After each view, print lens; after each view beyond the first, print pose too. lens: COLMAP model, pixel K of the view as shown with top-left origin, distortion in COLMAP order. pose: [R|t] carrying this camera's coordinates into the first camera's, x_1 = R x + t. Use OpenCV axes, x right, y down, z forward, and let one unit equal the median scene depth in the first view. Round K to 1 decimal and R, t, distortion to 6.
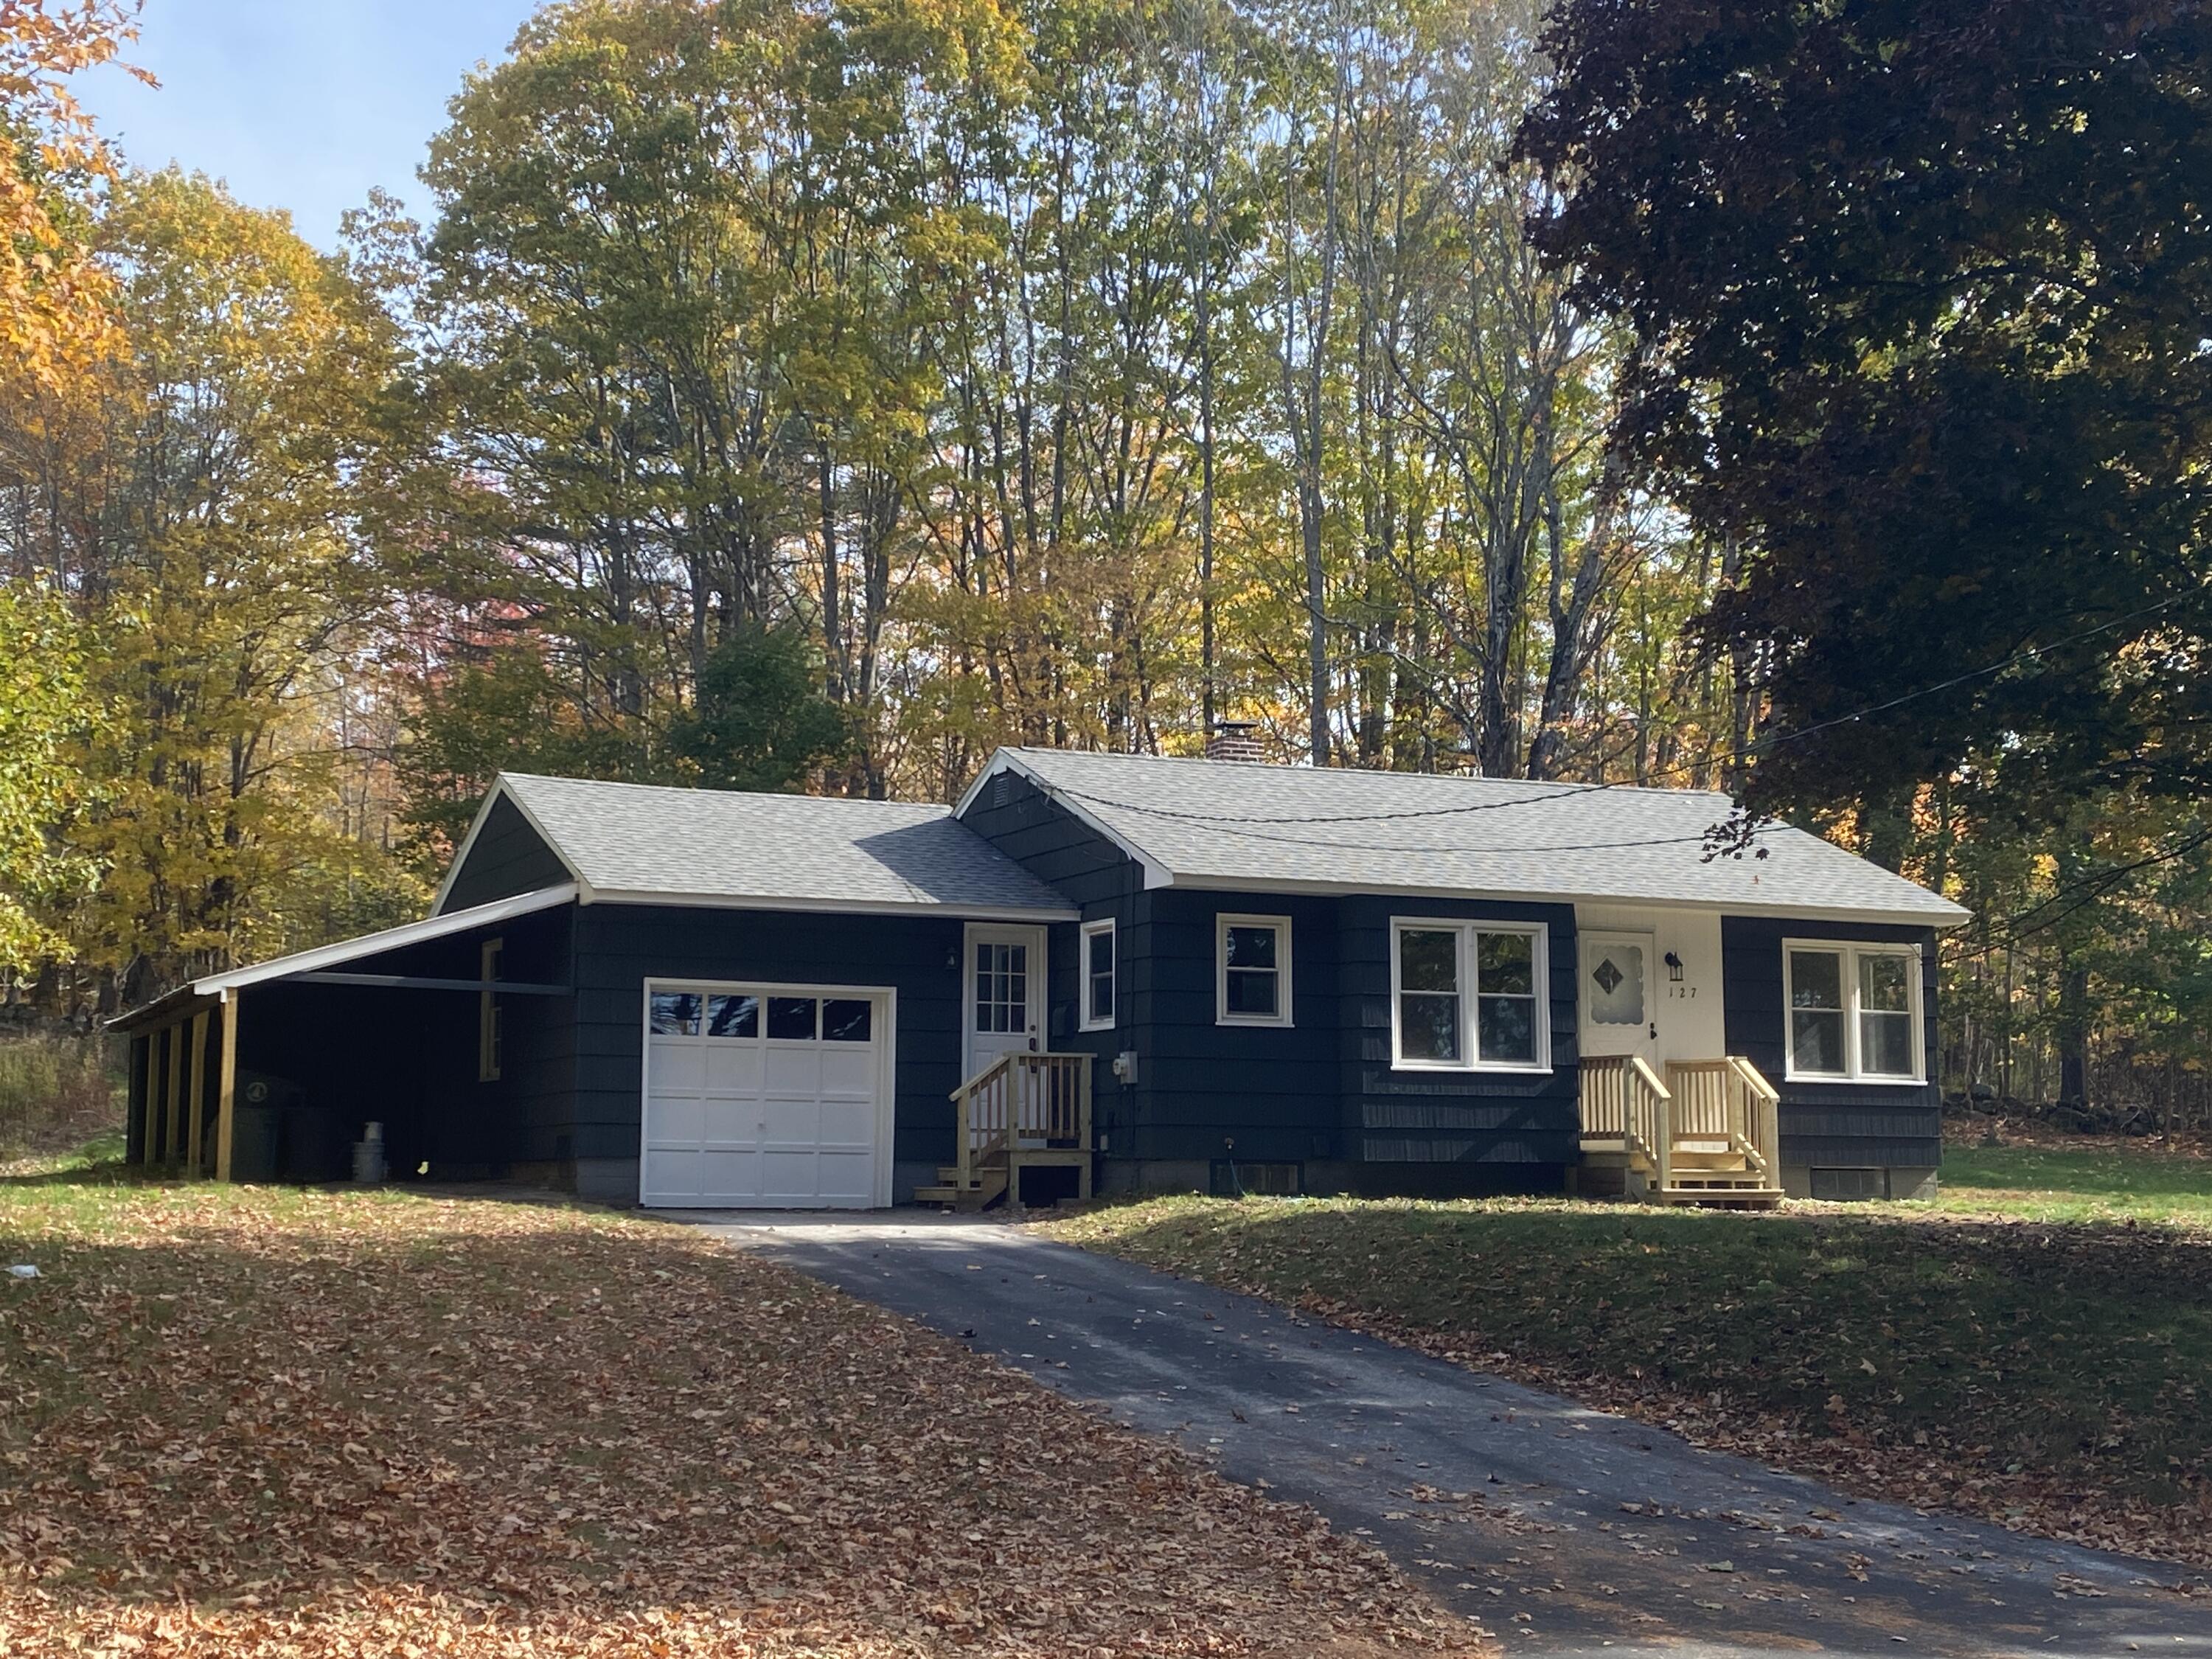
lens RADIAL K [[2968.3, 0, 1025.7], [0, 2968.3, 845.8], [0, 0, 1]] dist [0.142717, 0.000000]
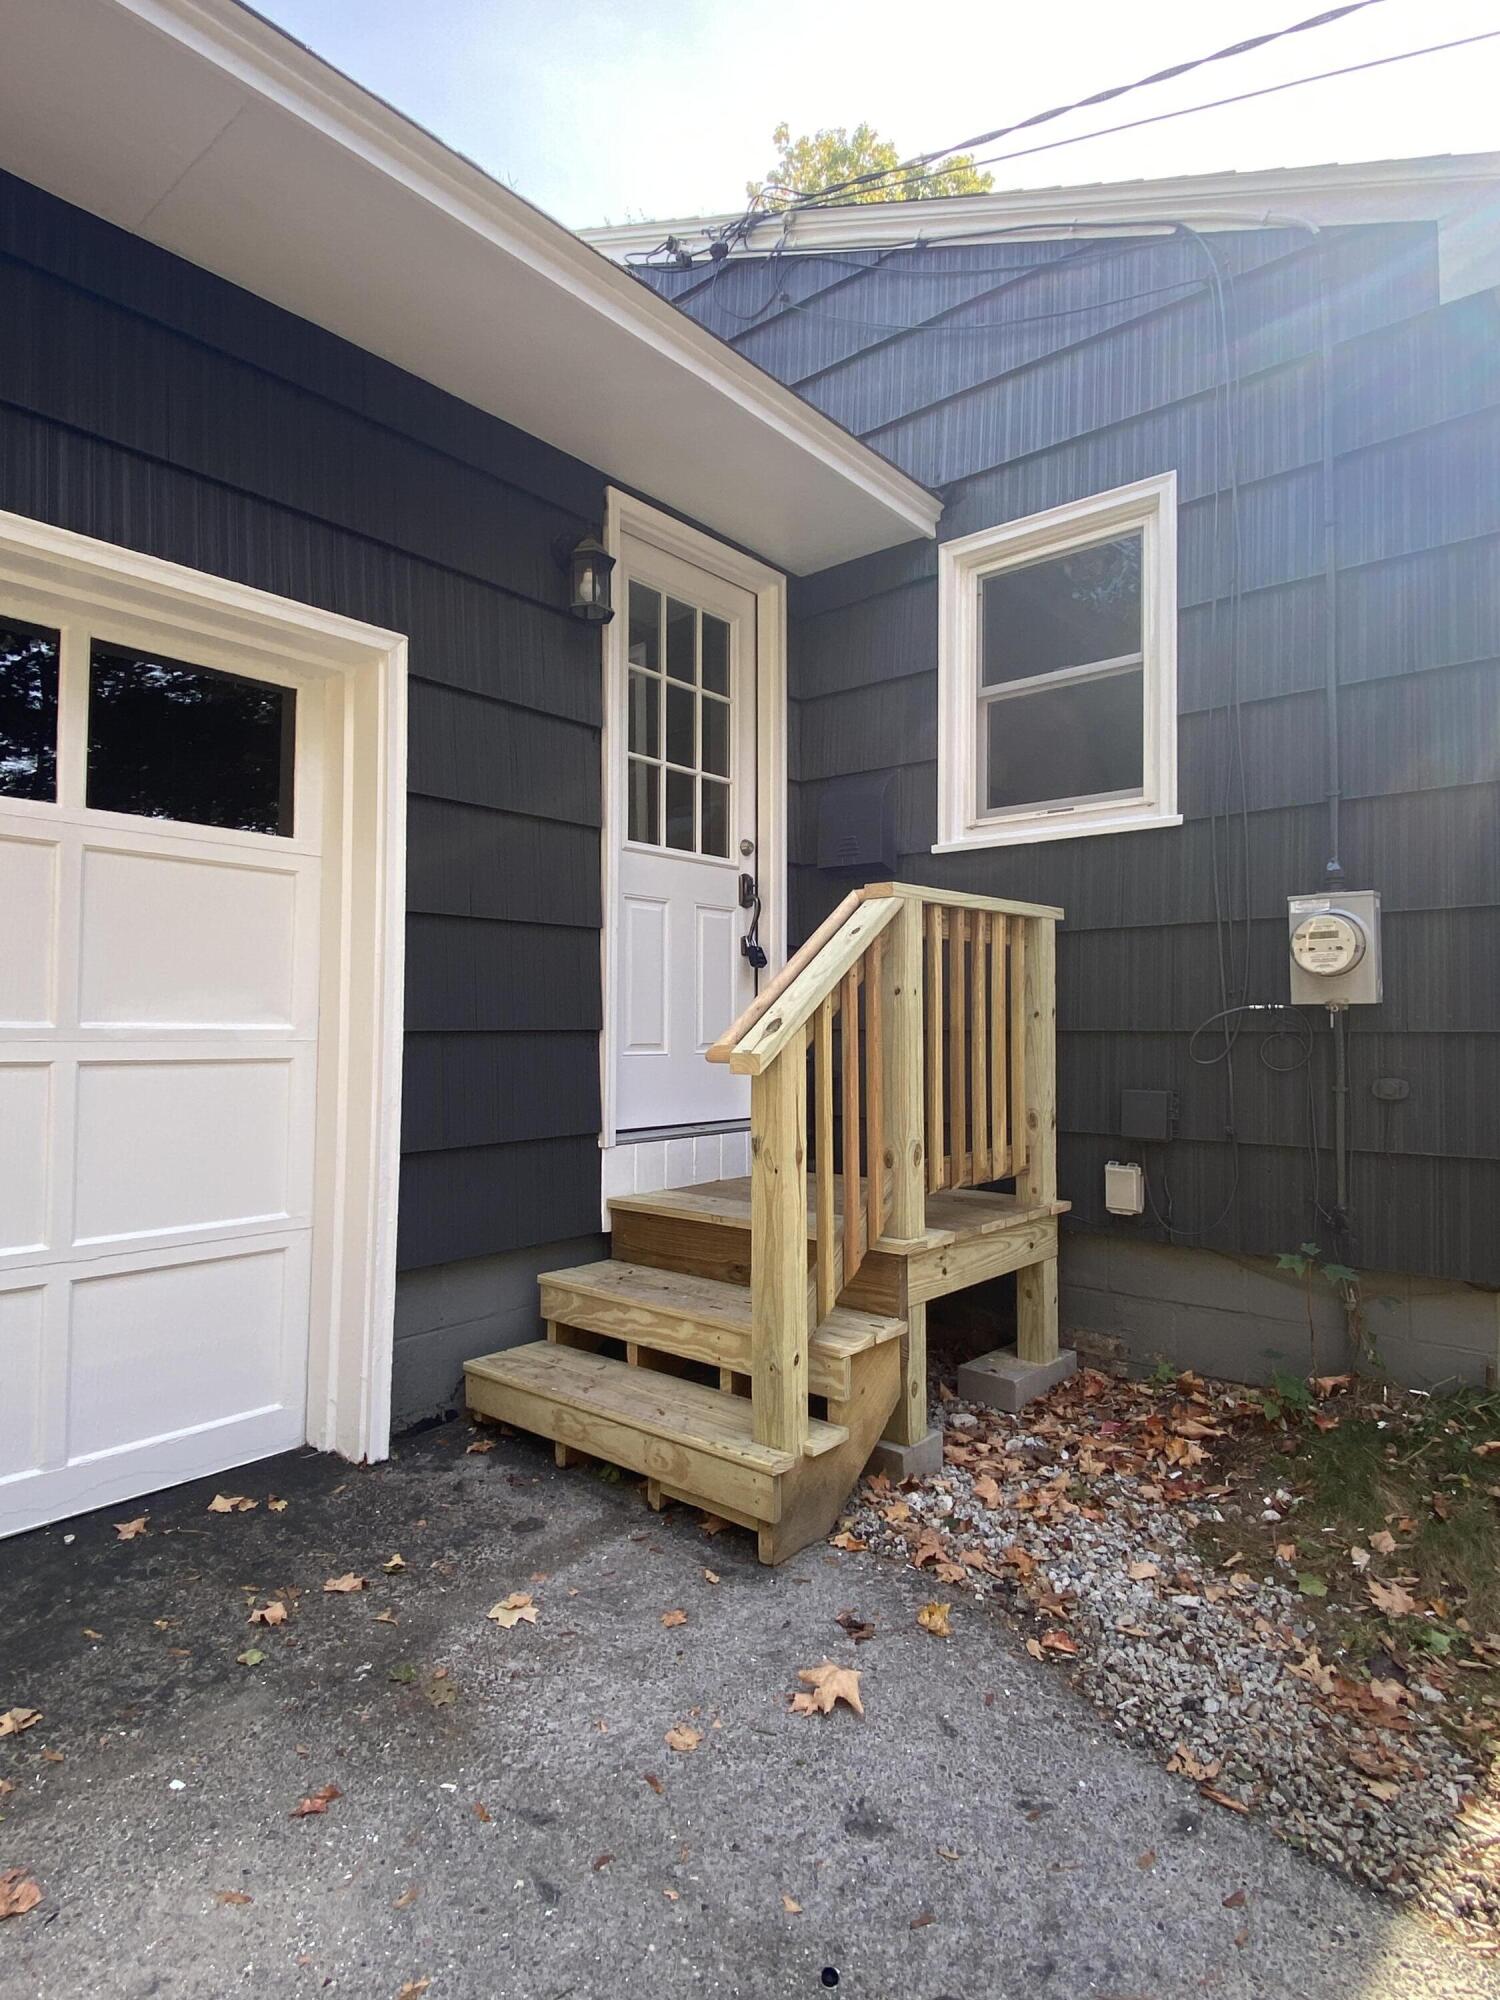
lens RADIAL K [[1148.4, 0, 754.0], [0, 1148.4, 997.5], [0, 0, 1]] dist [-0.001387, -0.002098]
pose [[0.902390, 0.009897, 0.430806, -0.060298], [-0.046466, 0.996142, 0.074446, 0.071697], [-0.428407, -0.087197, 0.899369, 0.899561]]
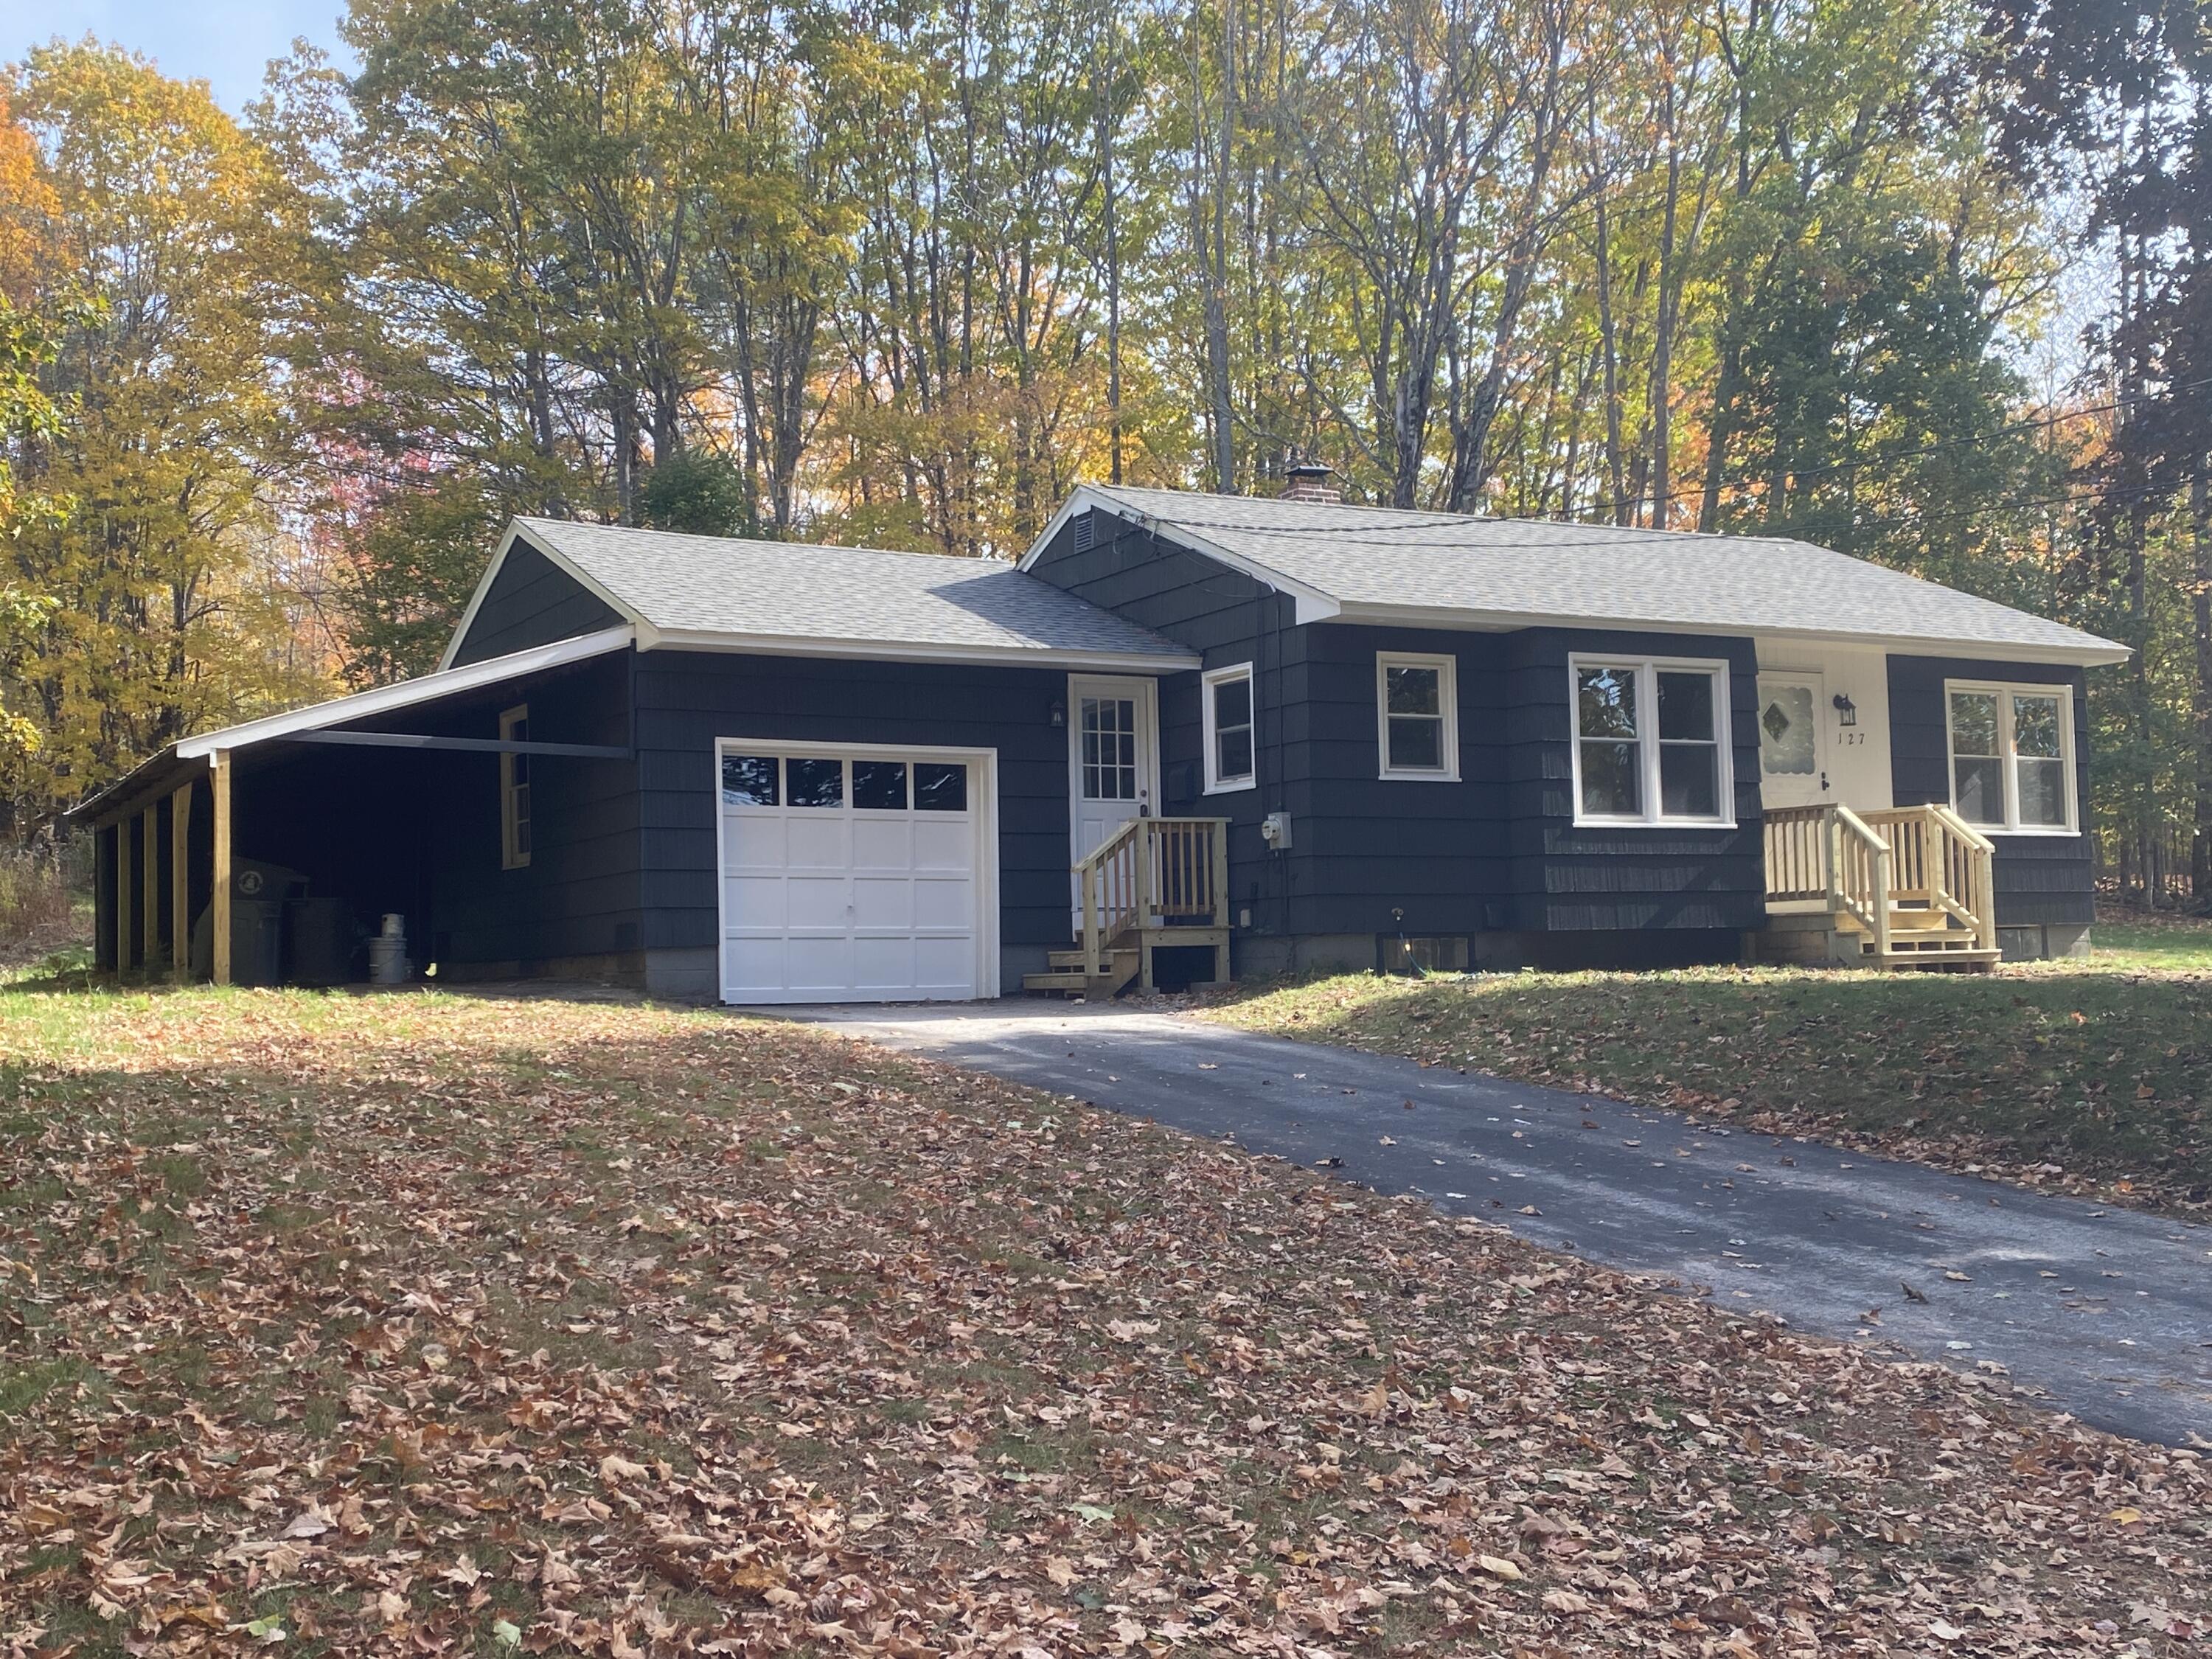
lens RADIAL K [[2460.0, 0, 1058.9], [0, 2460.0, 837.9], [0, 0, 1]] dist [0.070282, 0.000000]
pose [[0.996105, -0.022134, 0.085350, -0.088448], [0.017493, 0.998347, 0.054744, 0.035185], [-0.086421, -0.053038, 0.994846, 0.282514]]
